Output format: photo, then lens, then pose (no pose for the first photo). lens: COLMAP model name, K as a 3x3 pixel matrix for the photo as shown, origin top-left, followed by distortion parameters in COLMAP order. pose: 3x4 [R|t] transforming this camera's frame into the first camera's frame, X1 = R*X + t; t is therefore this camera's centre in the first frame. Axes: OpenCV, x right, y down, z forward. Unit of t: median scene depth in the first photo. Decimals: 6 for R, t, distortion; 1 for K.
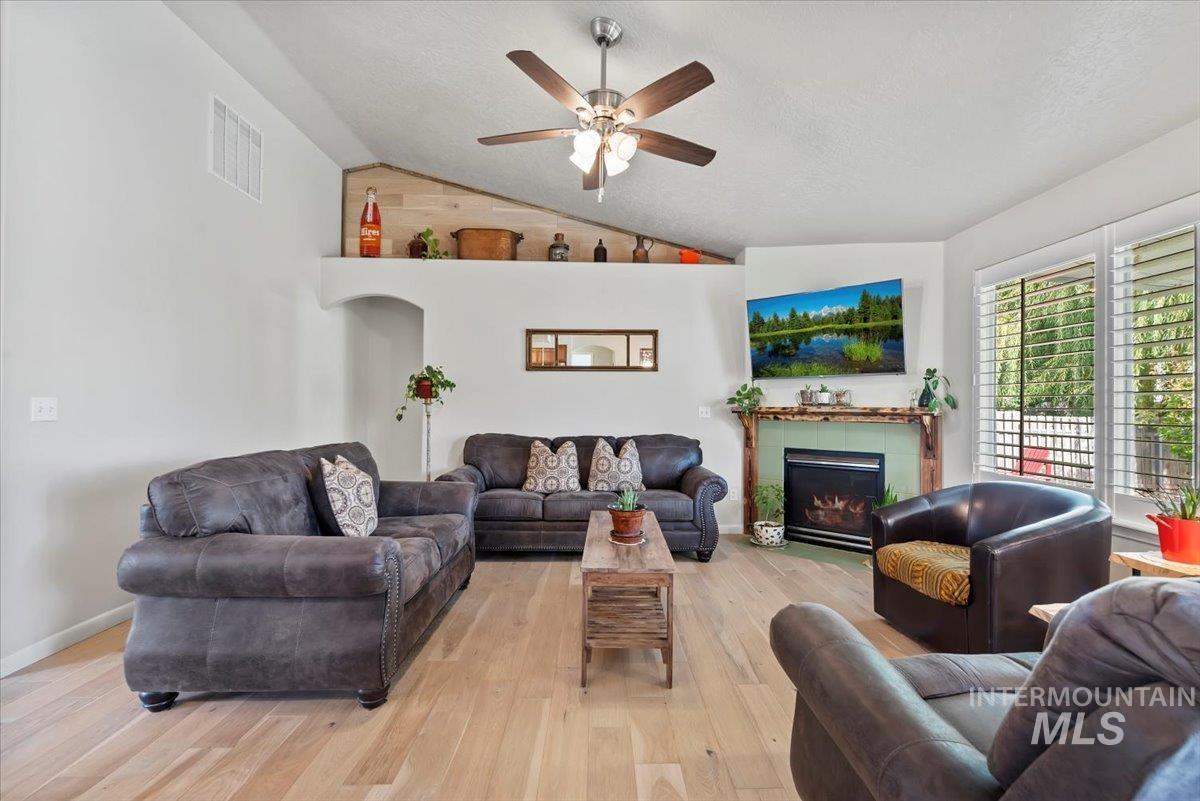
lens RADIAL K [[525.2, 0, 613.0], [0, 525.2, 400.1], [0, 0, 1]] dist [0.004245, -0.001227]
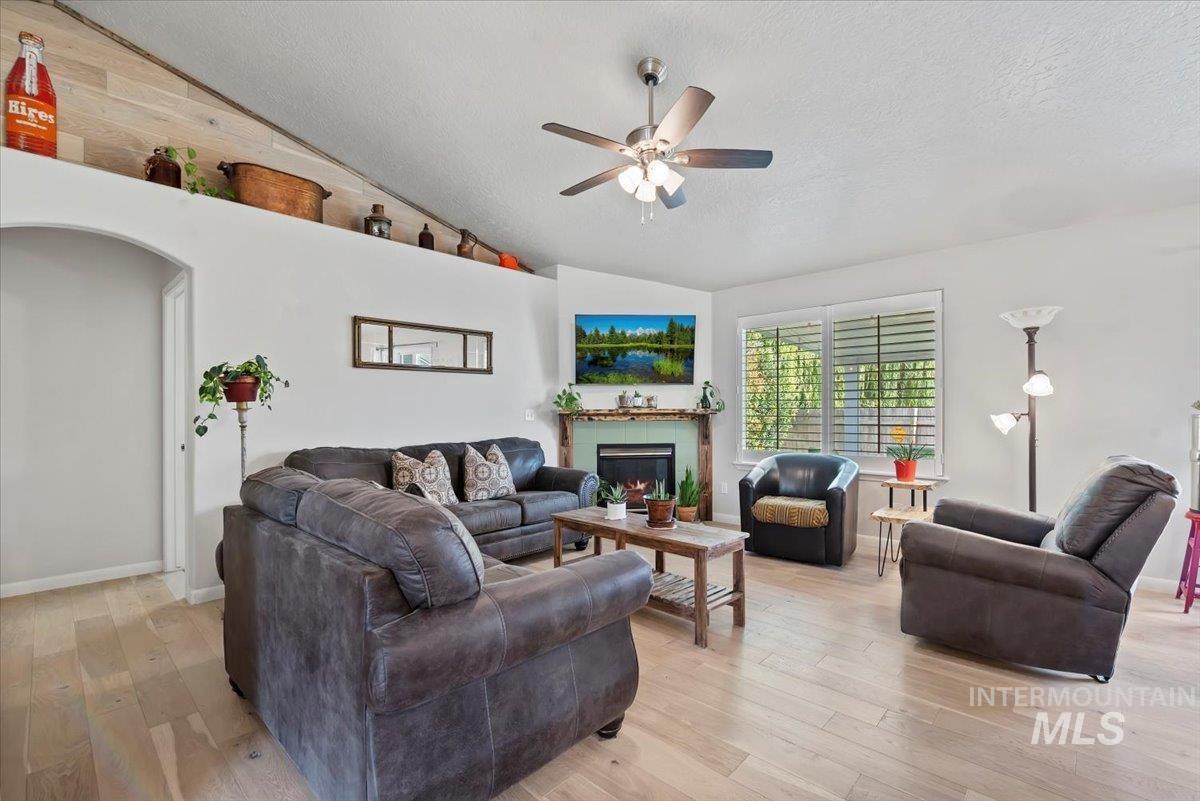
lens RADIAL K [[525.2, 0, 610.6], [0, 525.2, 407.6], [0, 0, 1]] dist [0.004245, -0.001227]
pose [[0.698676, -0.007430, 0.715400, -0.491141], [0.000506, 0.999951, 0.009892, -0.002224], [-0.715438, -0.006549, 0.698645, 0.161460]]
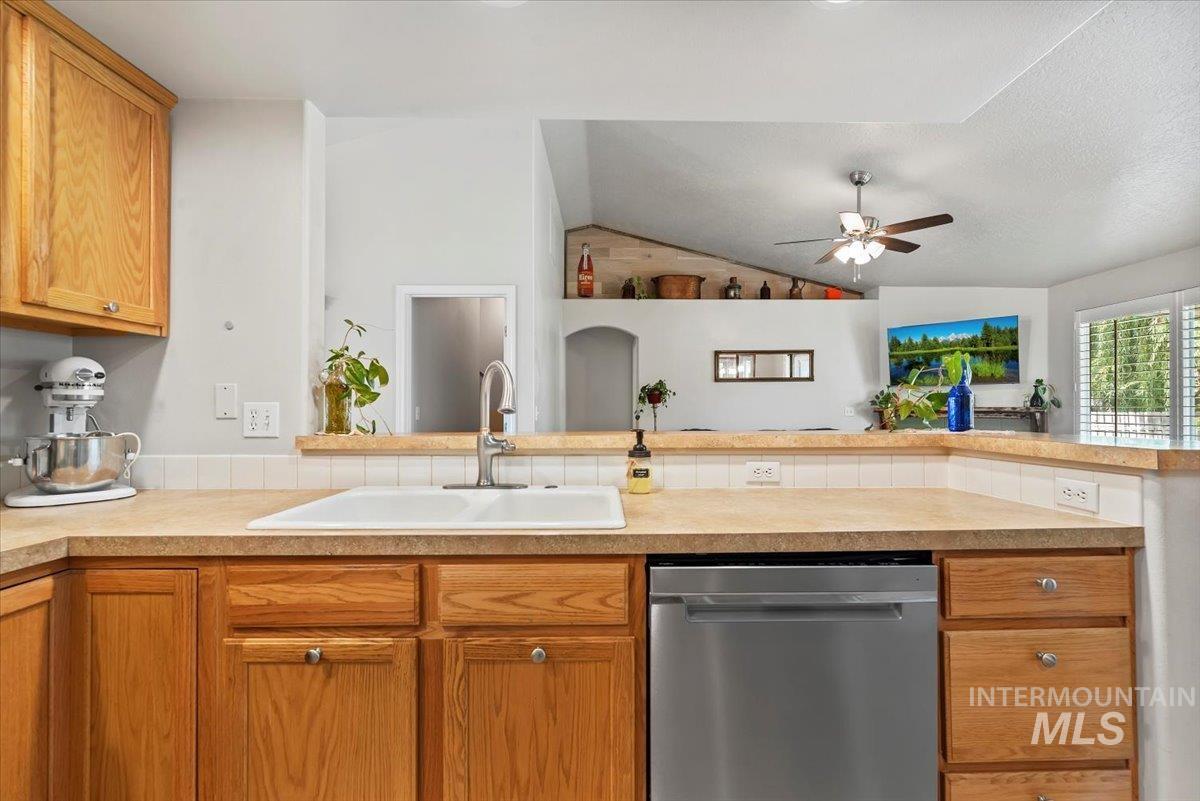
lens RADIAL K [[525.2, 0, 609.3], [0, 525.2, 402.9], [0, 0, 1]] dist [0.004245, -0.001227]
pose [[0.999695, -0.009701, -0.022696, -0.424981], [0.009834, 0.999935, 0.005778, -0.013493], [0.022638, -0.005999, 0.999726, -0.359772]]
